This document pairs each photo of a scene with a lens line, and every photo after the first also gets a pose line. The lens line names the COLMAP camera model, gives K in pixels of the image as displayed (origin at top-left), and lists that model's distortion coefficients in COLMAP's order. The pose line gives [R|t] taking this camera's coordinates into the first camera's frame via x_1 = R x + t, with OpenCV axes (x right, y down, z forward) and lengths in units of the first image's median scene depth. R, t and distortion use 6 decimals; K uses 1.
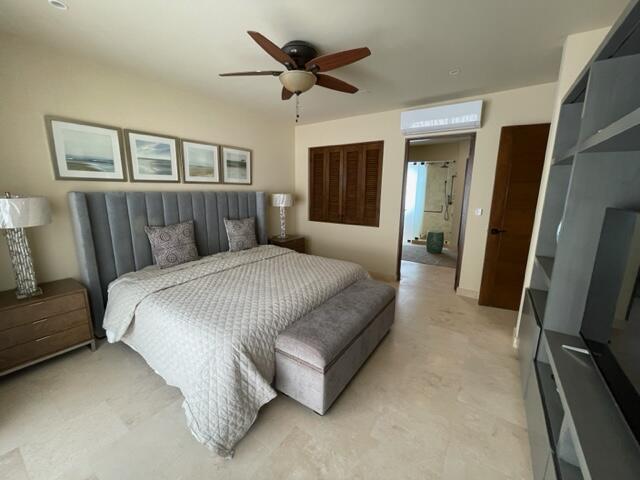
lens RADIAL K [[261.0, 0, 320.8], [0, 261.0, 239.2], [0, 0, 1]] dist [0.002790, 0.000509]
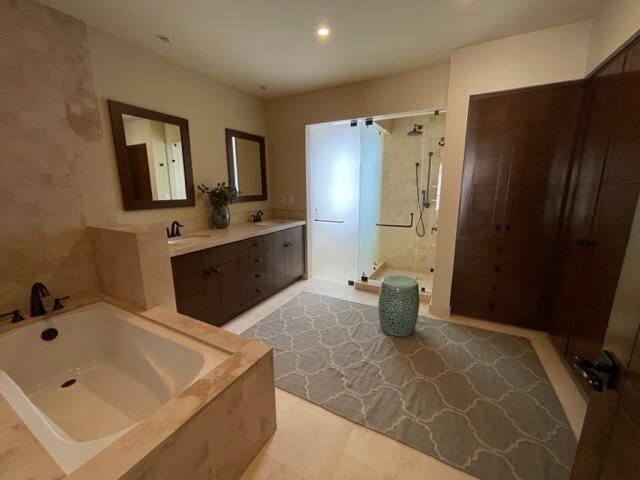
lens RADIAL K [[261.0, 0, 318.0], [0, 261.0, 239.9], [0, 0, 1]] dist [0.002790, 0.000509]
pose [[0.995555, -0.035430, 0.087265, 0.235912], [0.034447, 0.999325, 0.012745, -0.084594], [-0.087658, -0.009683, 0.996104, 0.509917]]
